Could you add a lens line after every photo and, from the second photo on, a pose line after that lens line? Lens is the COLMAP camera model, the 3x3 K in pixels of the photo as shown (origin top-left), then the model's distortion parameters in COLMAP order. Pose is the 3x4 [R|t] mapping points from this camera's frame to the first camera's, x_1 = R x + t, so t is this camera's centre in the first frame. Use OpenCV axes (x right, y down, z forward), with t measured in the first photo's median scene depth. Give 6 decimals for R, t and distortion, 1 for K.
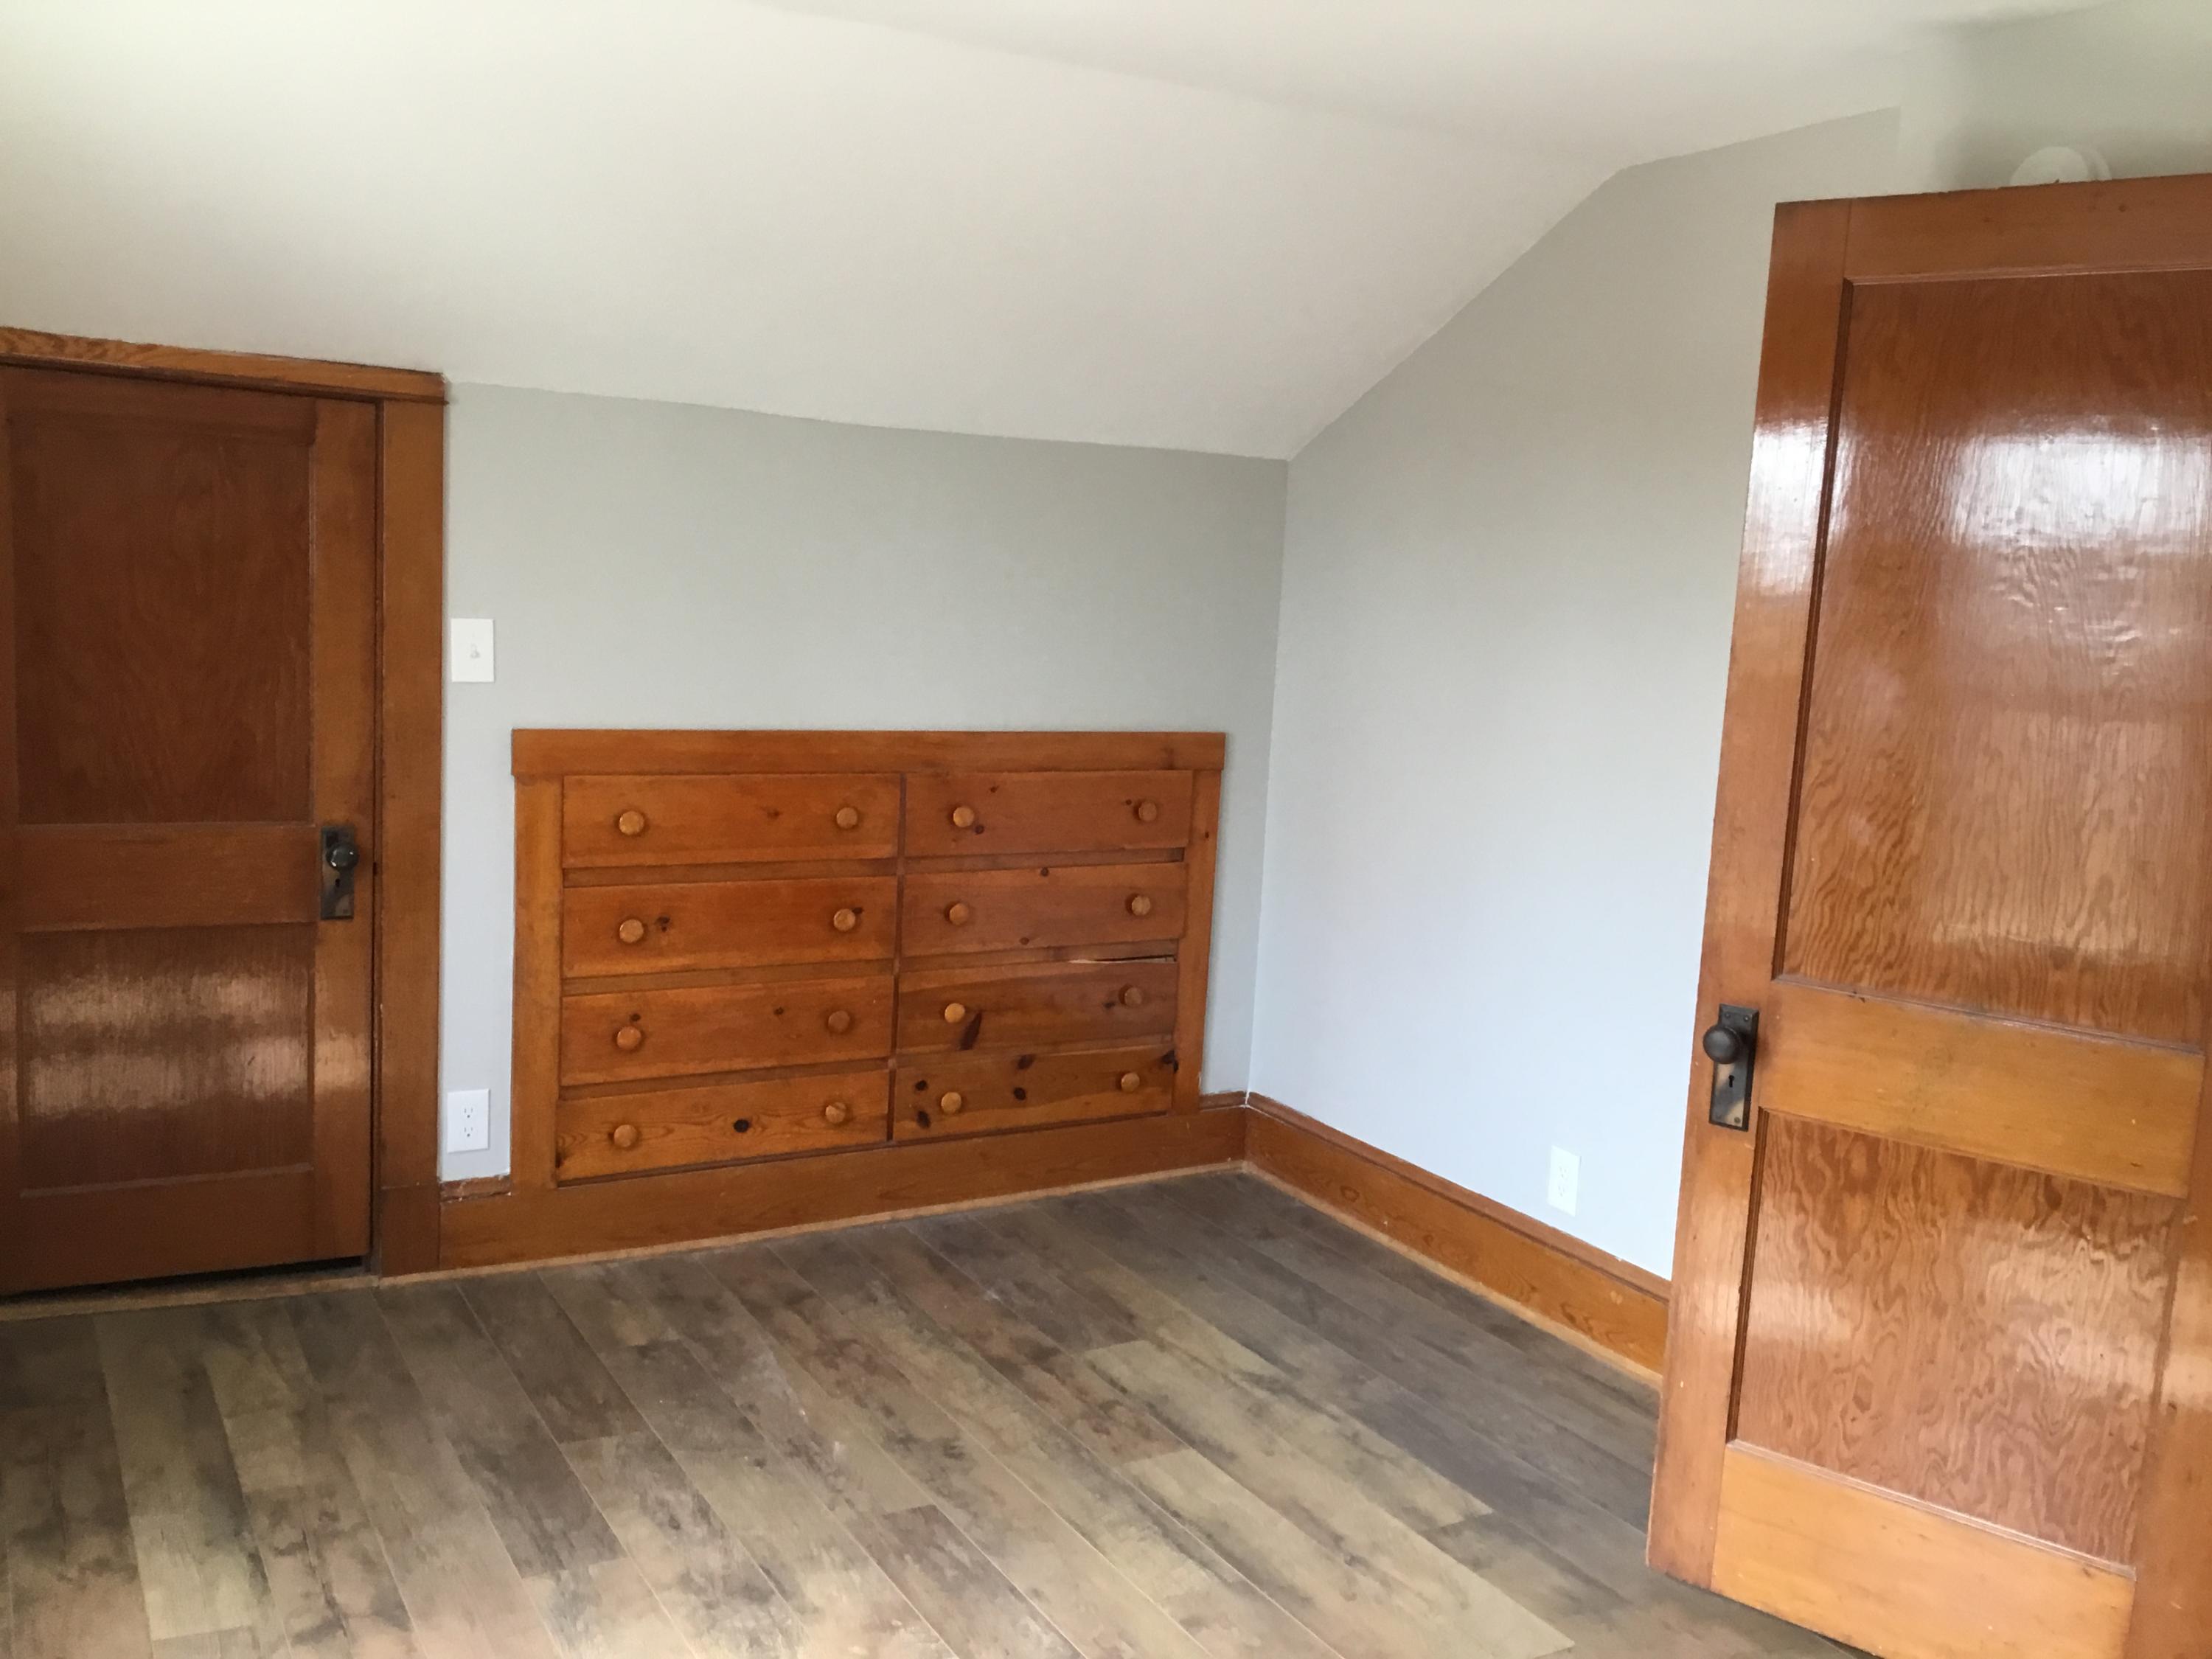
lens RADIAL K [[1996.9, 0, 1106.0], [0, 1996.9, 829.5], [0, 0, 1]] dist [0.124415, -0.262527]
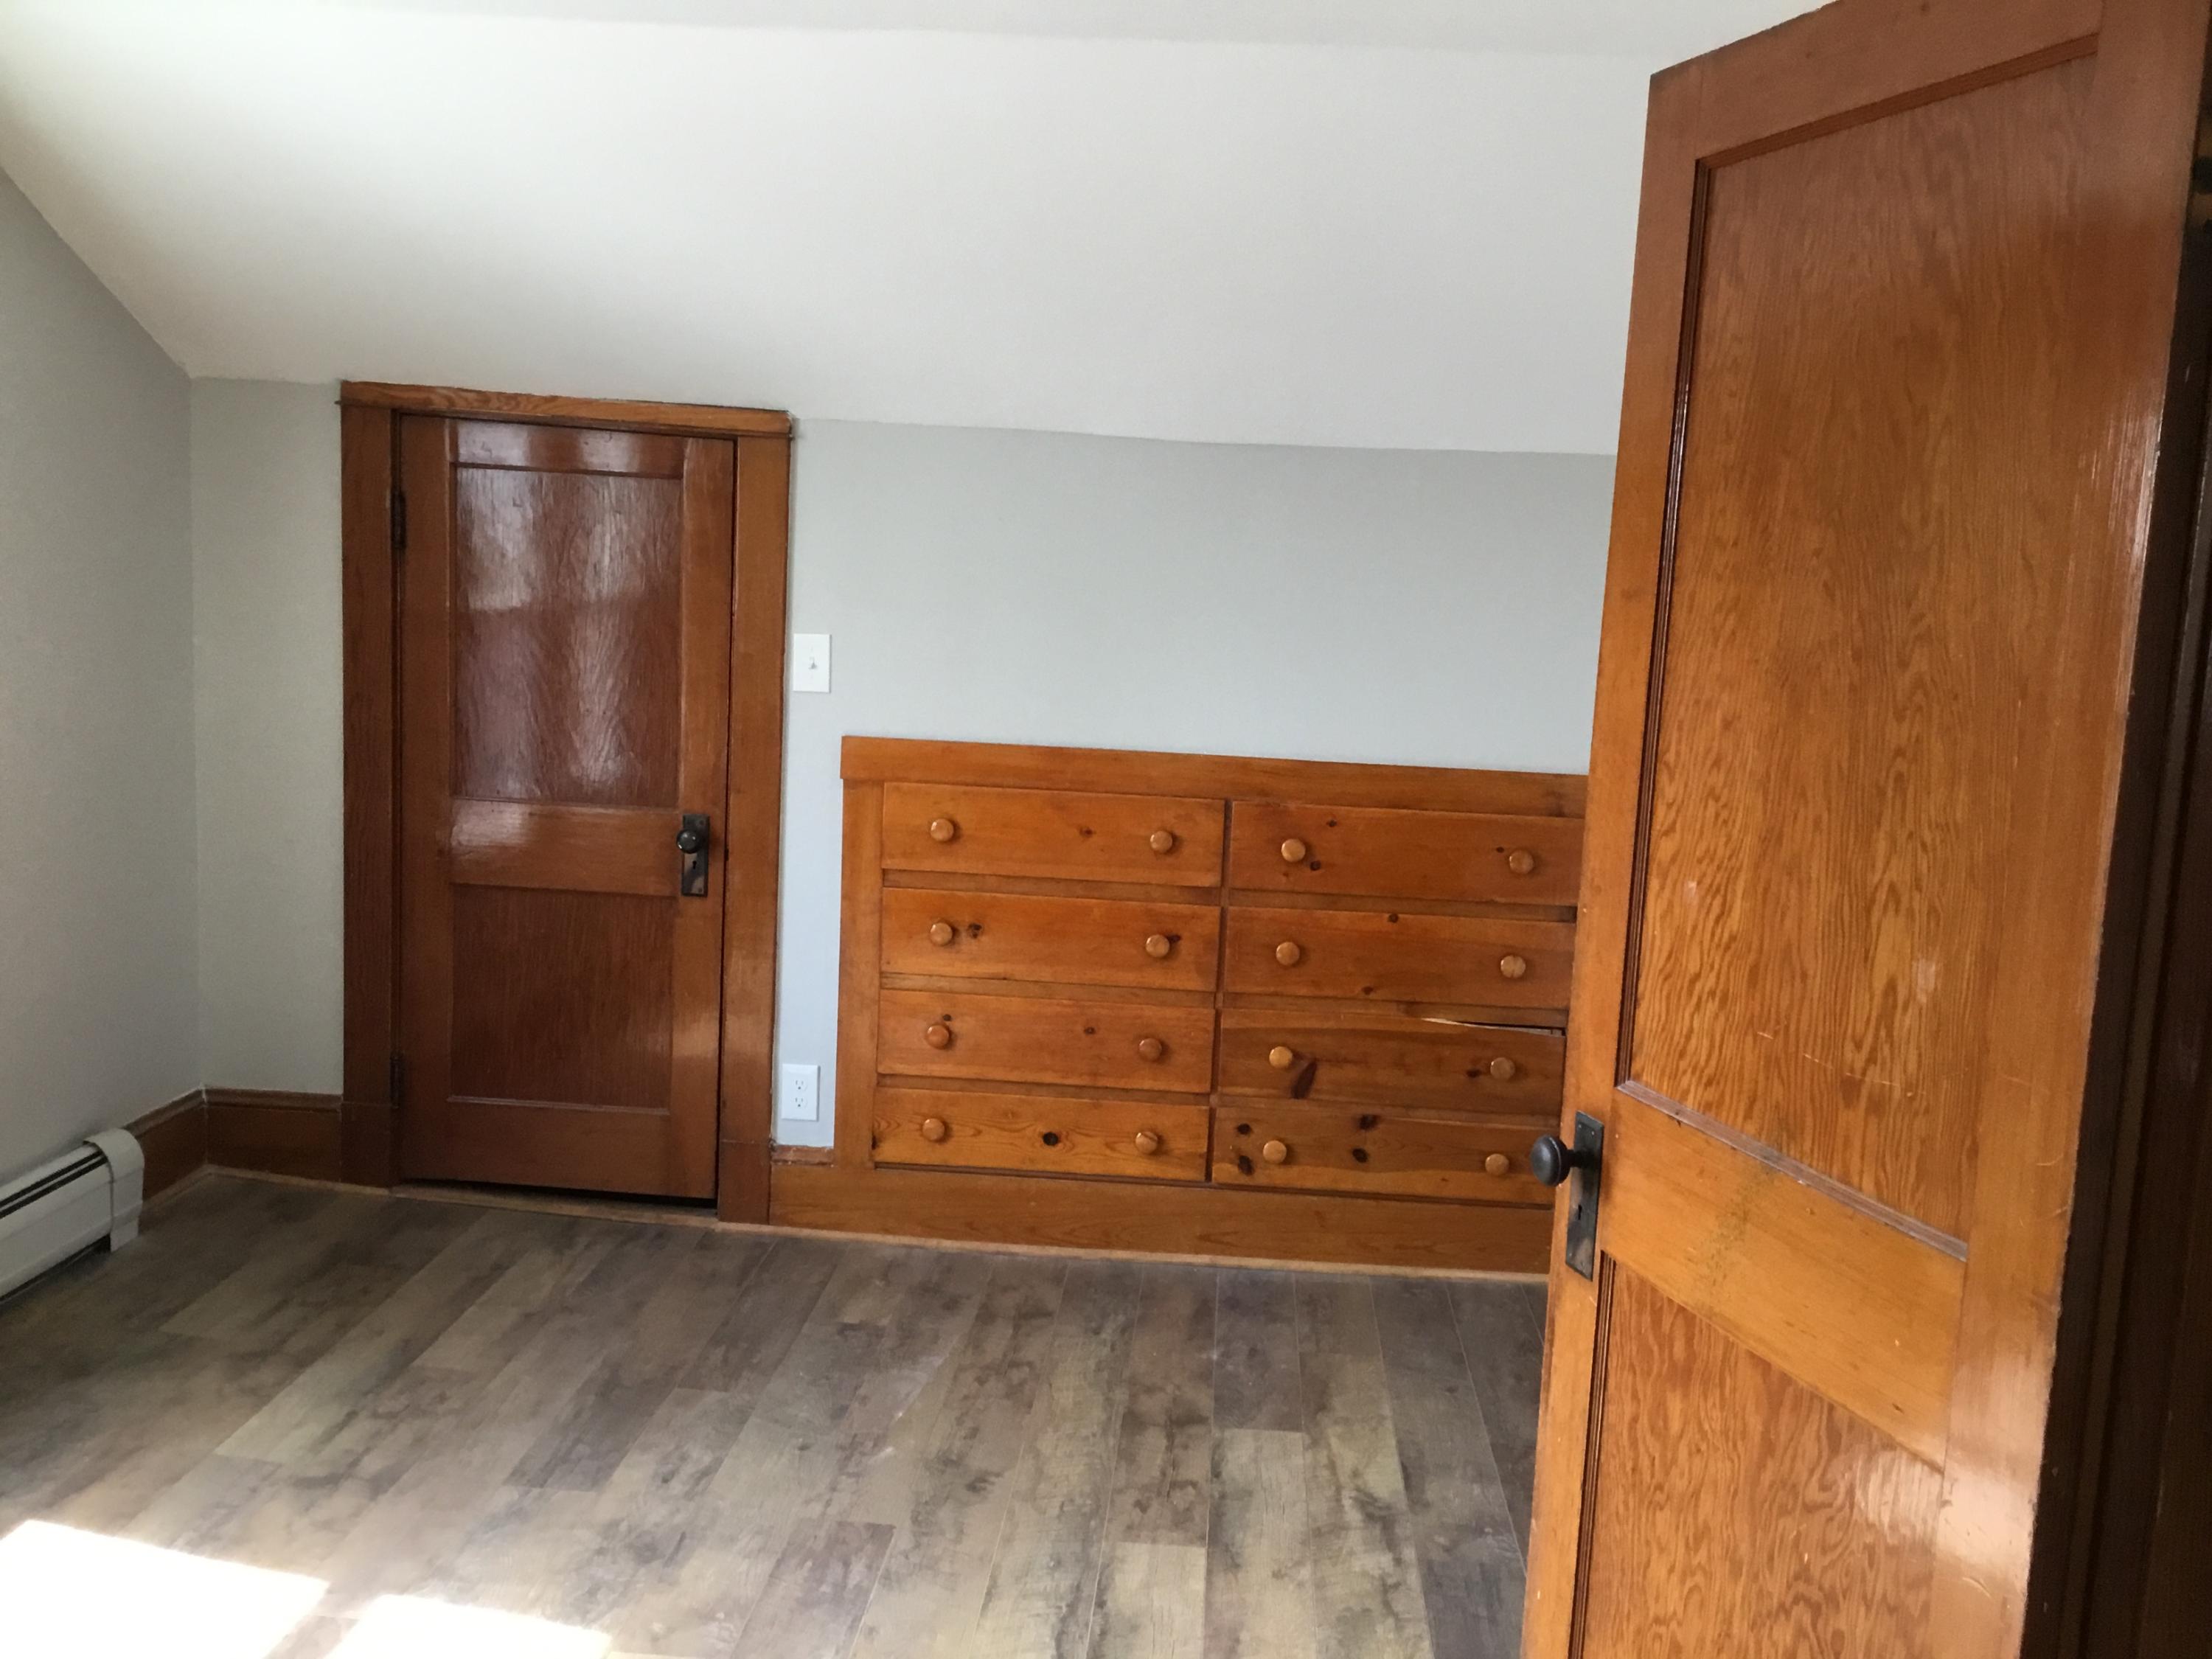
lens RADIAL K [[1996.9, 0, 1106.0], [0, 1996.9, 829.5], [0, 0, 1]] dist [0.124415, -0.262527]
pose [[0.833817, 0.060501, -0.548715, 0.408357], [-0.078737, 0.996848, -0.009735, -0.000037], [0.546397, 0.051321, 0.835953, 0.174882]]
